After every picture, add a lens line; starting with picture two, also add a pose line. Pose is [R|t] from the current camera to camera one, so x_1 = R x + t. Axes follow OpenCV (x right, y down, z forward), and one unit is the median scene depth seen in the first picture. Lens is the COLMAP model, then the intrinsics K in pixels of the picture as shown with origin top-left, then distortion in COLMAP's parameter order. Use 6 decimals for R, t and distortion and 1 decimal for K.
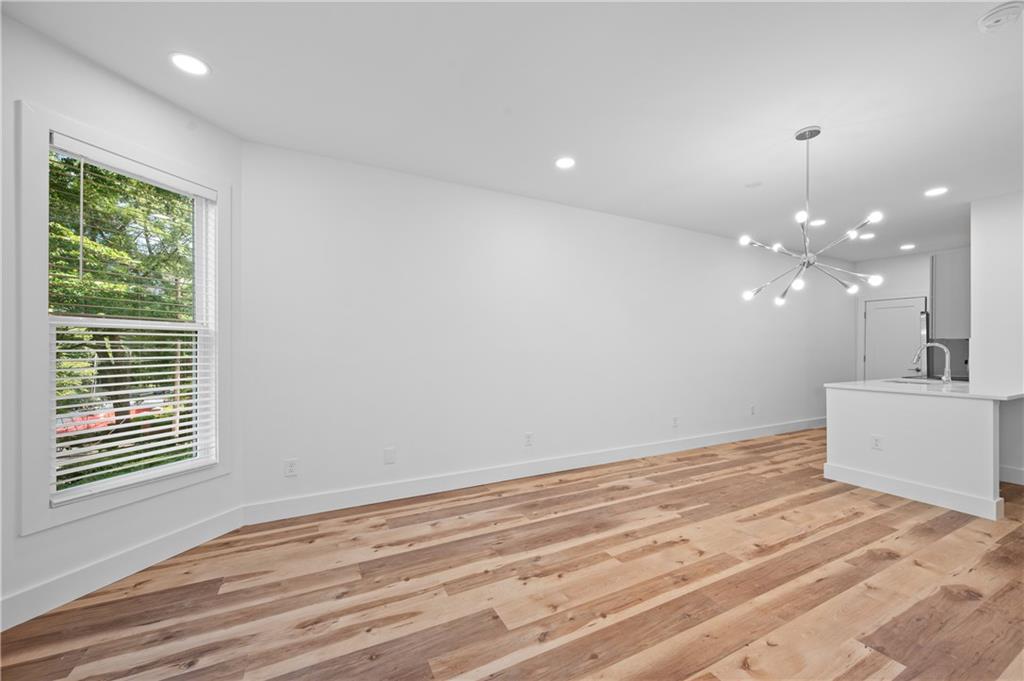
lens RADIAL K [[403.6, 0, 518.1], [0, 403.6, 347.8], [0, 0, 1]] dist [-0.000664, -0.000109]
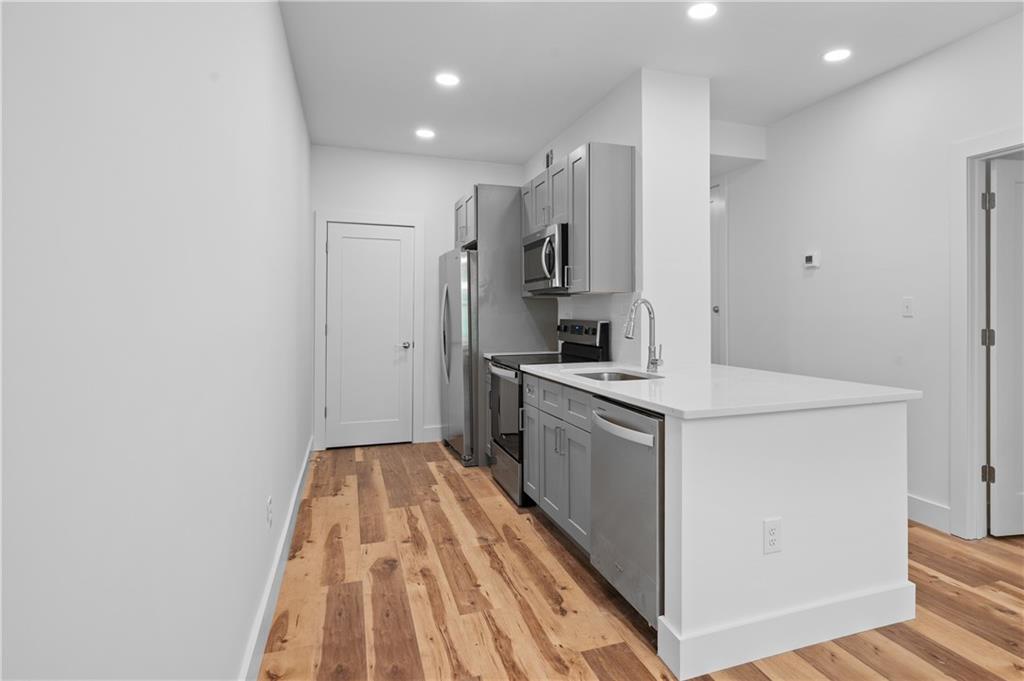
lens RADIAL K [[579.5, 0, 570.7], [0, 579.5, 308.9], [0, 0, 1]] dist [-0.000985, 0.000092]
pose [[0.114171, 0.001174, 0.993460, 0.354216], [0.004031, 0.999991, -0.001645, 0.002452], [-0.993453, 0.004192, 0.114165, 1.433978]]
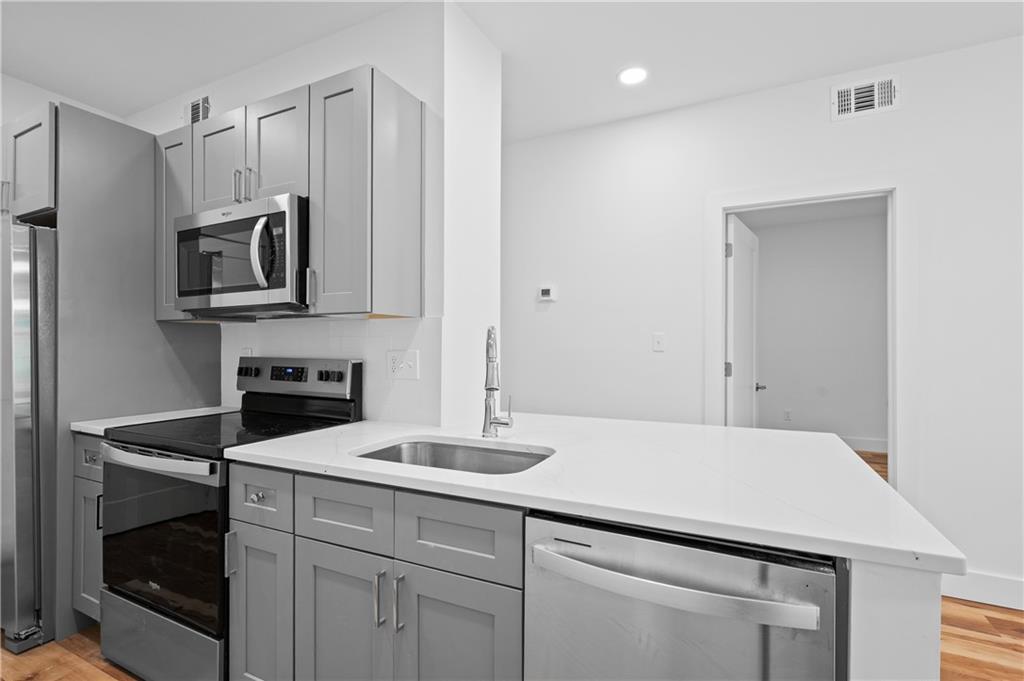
lens RADIAL K [[470.9, 0, 512.0], [0, 470.9, 340.5], [0, 0, 1]] dist [0.001316, -0.000470]
pose [[-0.582911, 0.004922, 0.812521, 0.997030], [-0.002493, 0.999966, -0.007847, 0.004254], [-0.812532, -0.006600, -0.582879, 1.744918]]
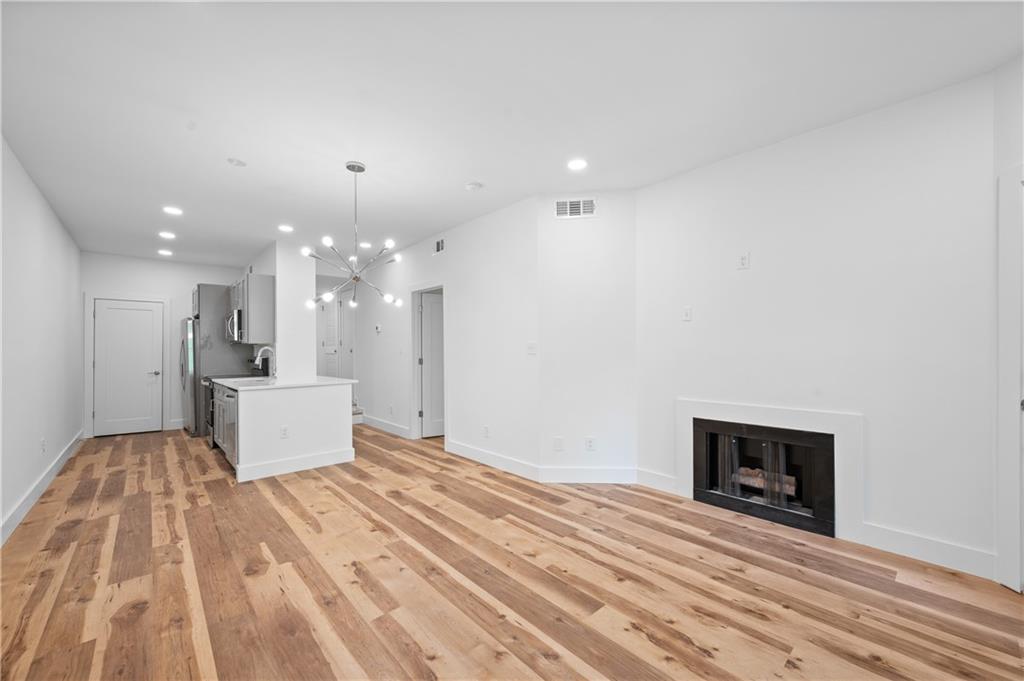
lens RADIAL K [[403.6, 0, 518.1], [0, 403.6, 347.8], [0, 0, 1]] dist [-0.000664, -0.000109]
pose [[-0.259532, 0.004111, 0.965726, -0.518201], [0.008171, 0.999964, -0.002061, -0.001359], [-0.965700, 0.007357, -0.259557, 0.818760]]
